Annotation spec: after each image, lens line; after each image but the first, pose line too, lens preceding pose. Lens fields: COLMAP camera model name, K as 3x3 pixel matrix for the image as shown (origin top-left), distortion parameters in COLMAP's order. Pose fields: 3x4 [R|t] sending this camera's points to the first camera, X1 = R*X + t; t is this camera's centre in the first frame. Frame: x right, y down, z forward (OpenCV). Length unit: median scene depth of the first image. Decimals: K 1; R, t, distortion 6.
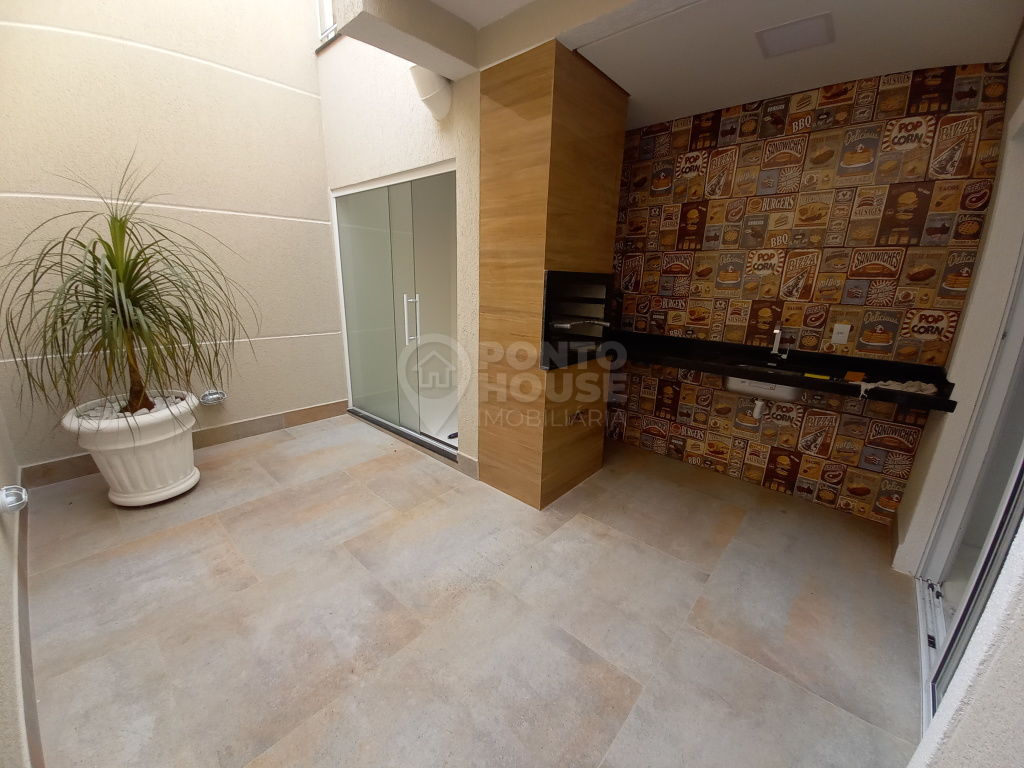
lens RADIAL K [[399.7, 0, 509.8], [0, 399.7, 387.3], [0, 0, 1]] dist [0.012185, -0.013036]
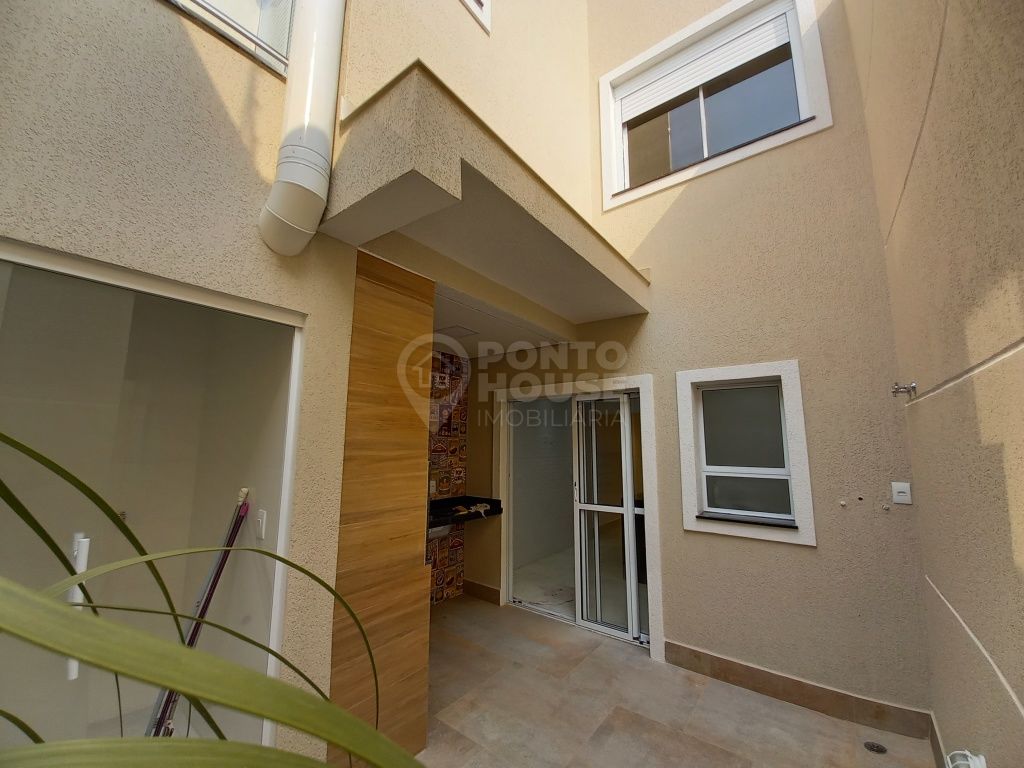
lens RADIAL K [[399.7, 0, 509.8], [0, 399.7, 387.3], [0, 0, 1]] dist [0.012185, -0.013036]
pose [[-0.078369, 0.116828, 0.990055, -0.919311], [0.255622, 0.962263, -0.093314, -0.310161], [-0.963595, 0.245767, -0.105275, 0.815125]]
